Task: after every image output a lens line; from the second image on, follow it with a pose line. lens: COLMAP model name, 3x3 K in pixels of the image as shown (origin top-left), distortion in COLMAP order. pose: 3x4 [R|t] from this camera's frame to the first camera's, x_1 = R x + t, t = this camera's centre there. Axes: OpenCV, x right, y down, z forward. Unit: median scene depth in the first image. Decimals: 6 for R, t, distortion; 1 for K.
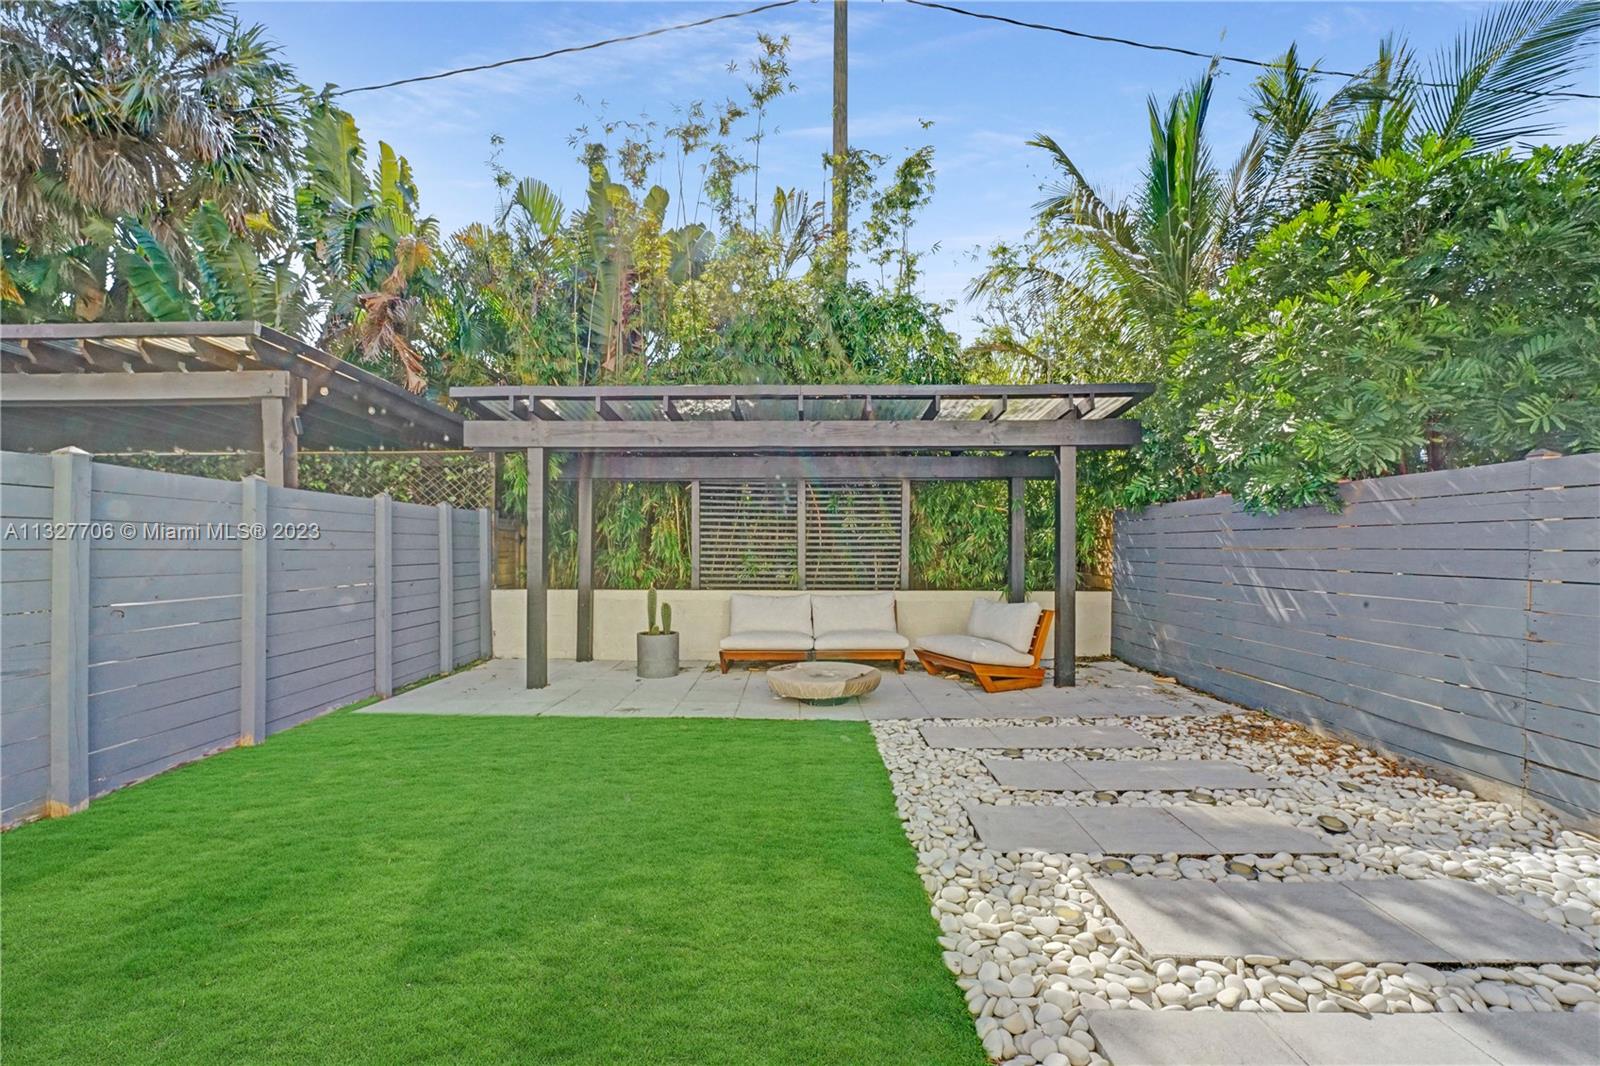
lens RADIAL K [[658.9, 0, 800.6], [0, 658.9, 541.0], [0, 0, 1]] dist [-0.007546, 0.000039]
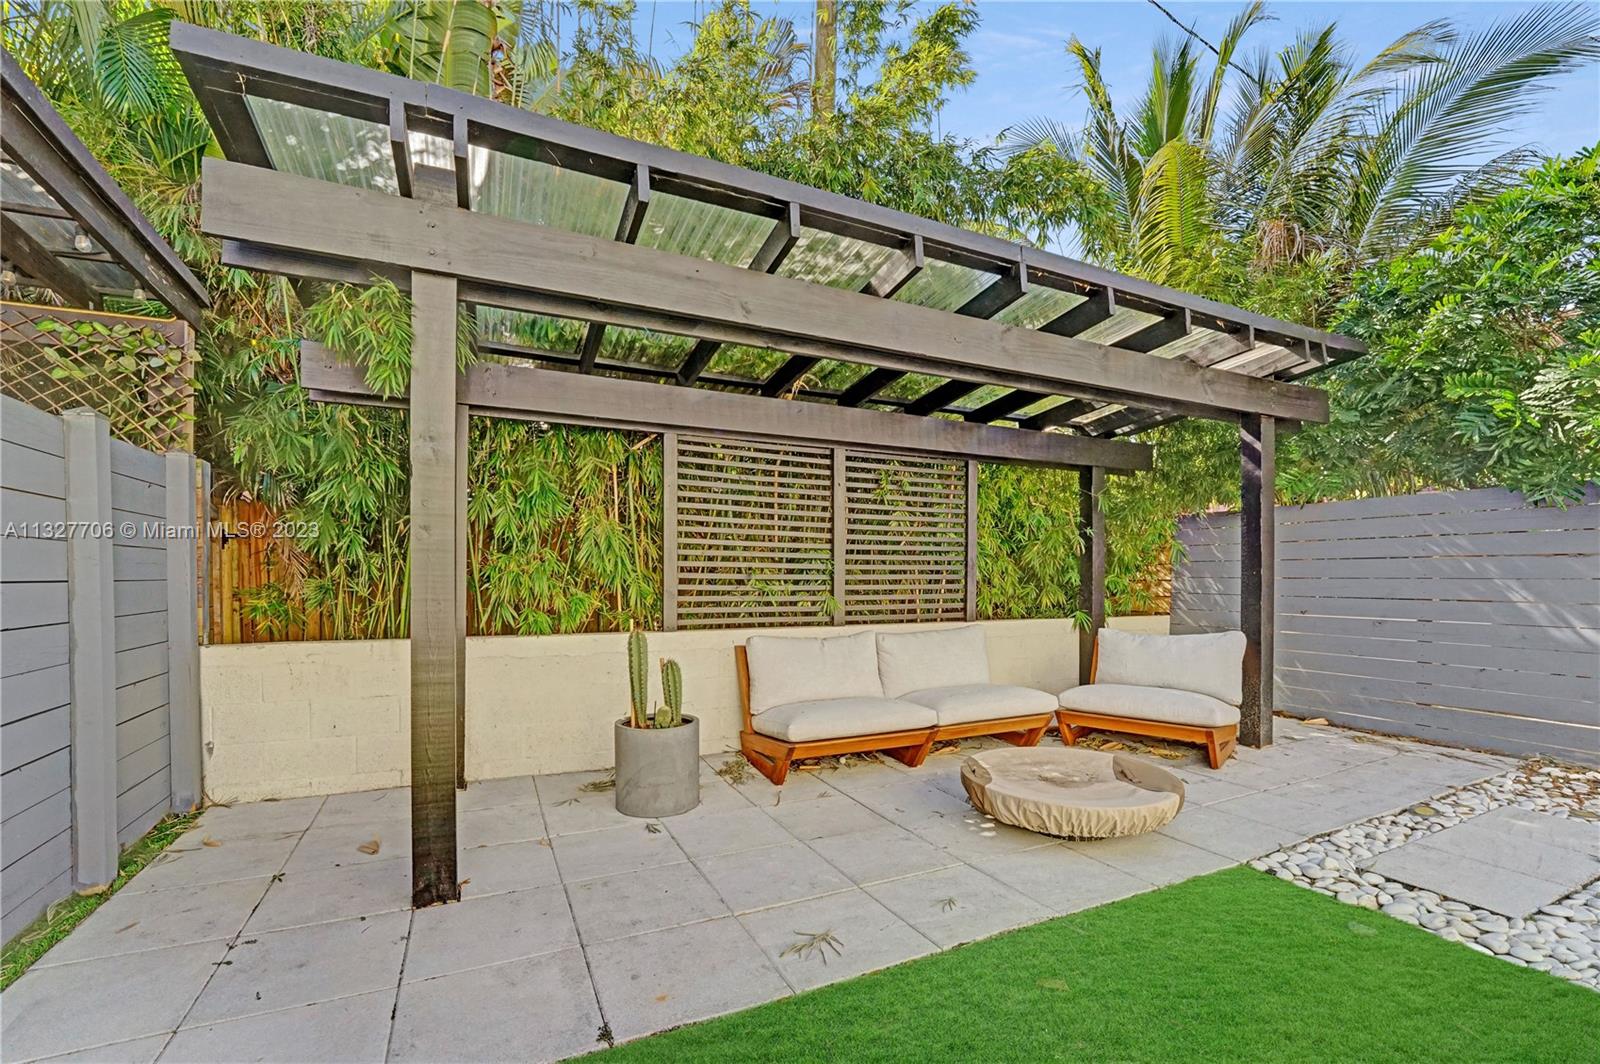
lens RADIAL K [[651.7, 0, 762.6], [0, 651.7, 581.2], [0, 0, 1]] dist [-0.008099, -0.000516]
pose [[0.905301, -0.002161, 0.424766, -0.324379], [-0.000803, 0.999977, 0.006799, 0.029004], [-0.424771, -0.006496, 0.905278, 0.476956]]
